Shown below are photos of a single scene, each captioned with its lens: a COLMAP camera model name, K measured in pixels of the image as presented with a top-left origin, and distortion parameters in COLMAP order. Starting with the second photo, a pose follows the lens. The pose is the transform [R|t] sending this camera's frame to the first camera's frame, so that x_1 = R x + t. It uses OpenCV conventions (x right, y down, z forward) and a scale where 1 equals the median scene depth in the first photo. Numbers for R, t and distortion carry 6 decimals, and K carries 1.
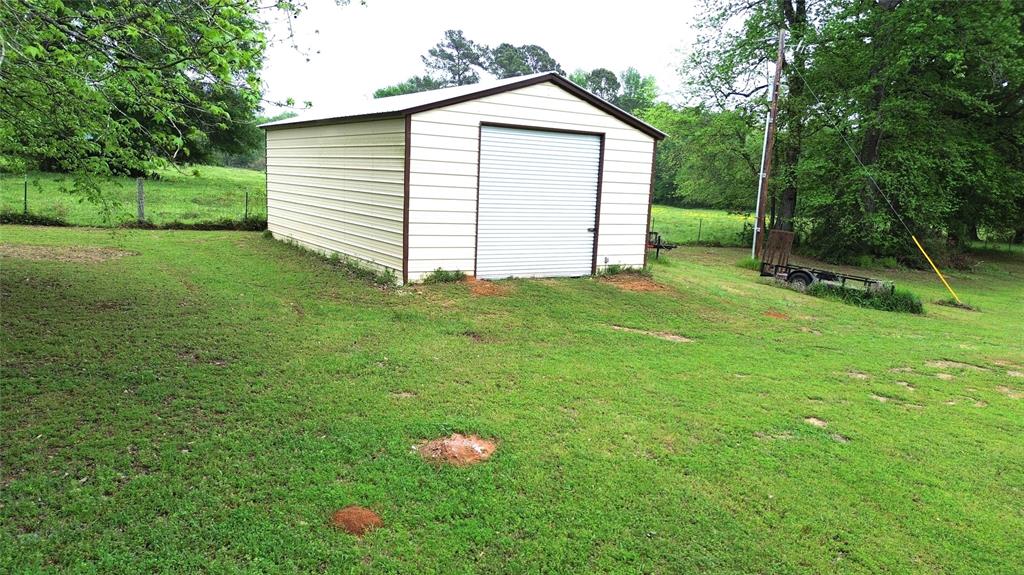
lens RADIAL K [[732.8, 0, 516.4], [0, 732.8, 291.7], [0, 0, 1]] dist [0.068451, -0.054561]
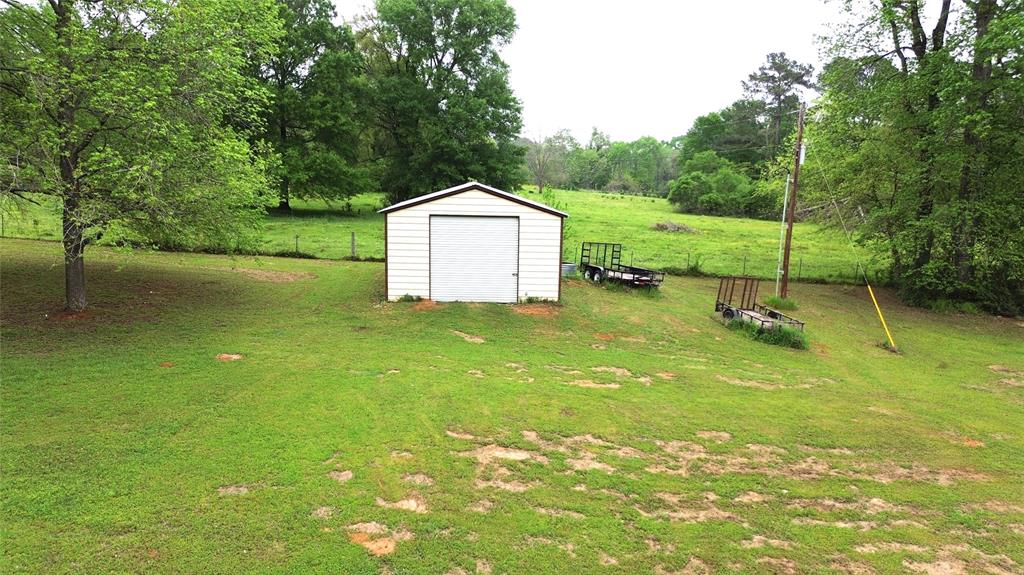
lens RADIAL K [[732.8, 0, 505.7], [0, 732.8, 286.6], [0, 0, 1]] dist [0.068451, -0.054561]
pose [[0.864295, 0.047729, -0.500716, 0.866551], [-0.058794, 0.998250, -0.006331, -0.045238], [0.499538, 0.034911, 0.865588, -0.391324]]
